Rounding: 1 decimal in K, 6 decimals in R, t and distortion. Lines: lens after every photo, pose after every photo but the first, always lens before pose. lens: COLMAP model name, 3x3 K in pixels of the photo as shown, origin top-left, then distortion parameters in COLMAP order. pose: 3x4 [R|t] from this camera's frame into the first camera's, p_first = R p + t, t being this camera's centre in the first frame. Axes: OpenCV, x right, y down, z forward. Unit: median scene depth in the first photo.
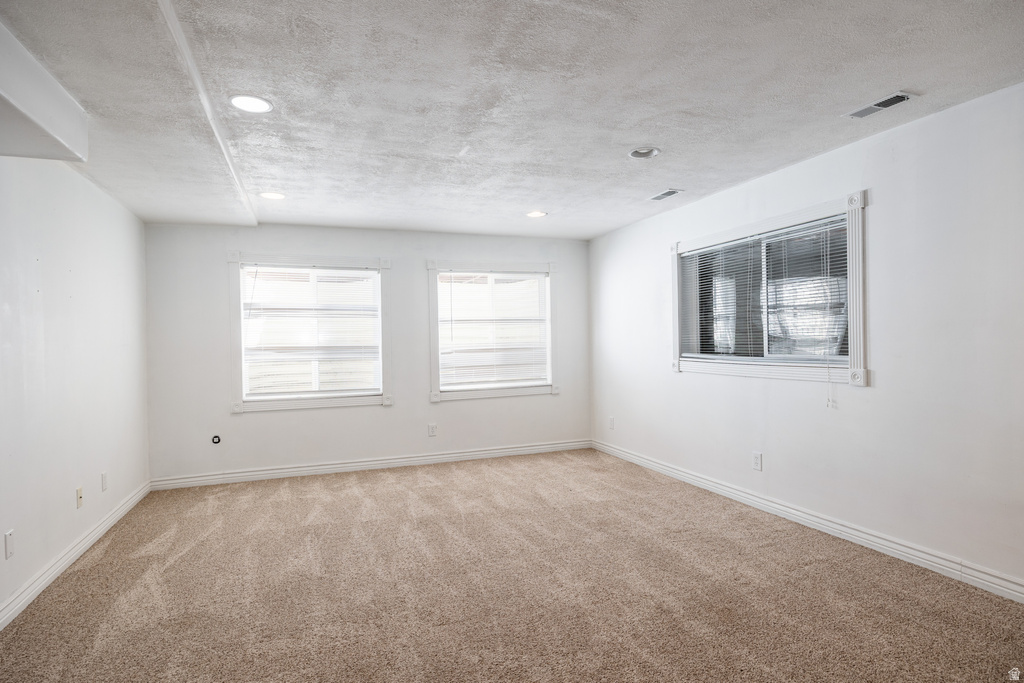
lens RADIAL K [[542.2, 0, 512.0], [0, 542.2, 341.5], [0, 0, 1]] dist [0.001702, 0.000640]
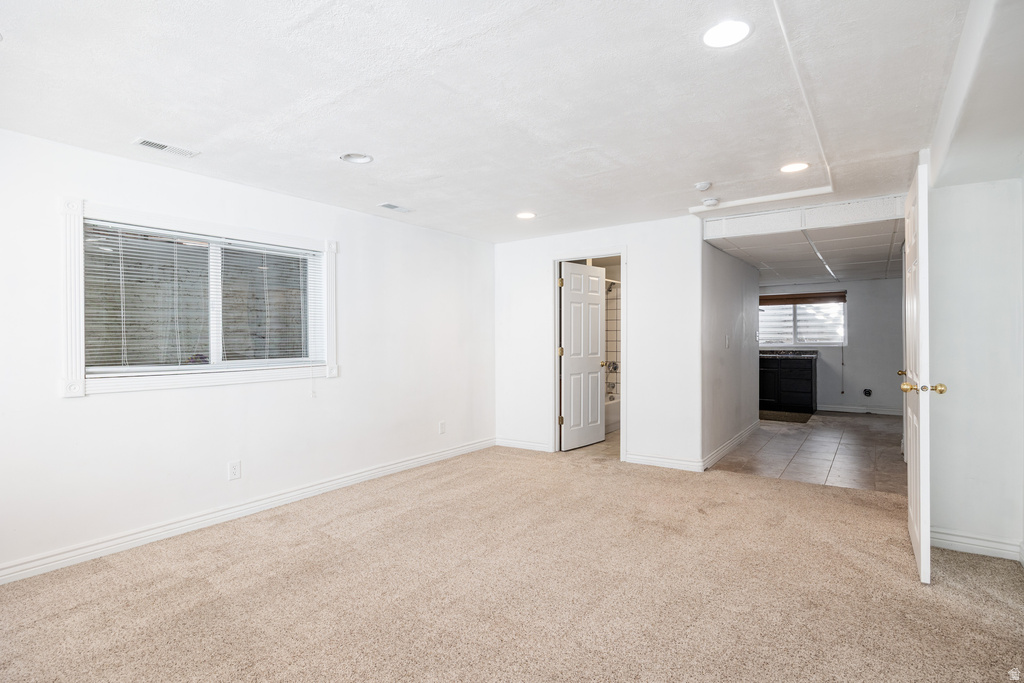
lens RADIAL K [[517.3, 0, 512.0], [0, 517.3, 341.5], [0, 0, 1]] dist [-0.003618, -0.000016]
pose [[-0.546800, 0.016335, 0.837104, -0.745693], [0.020987, 0.999763, -0.005800, 0.006297], [-0.837001, 0.014397, -0.547013, 1.345099]]
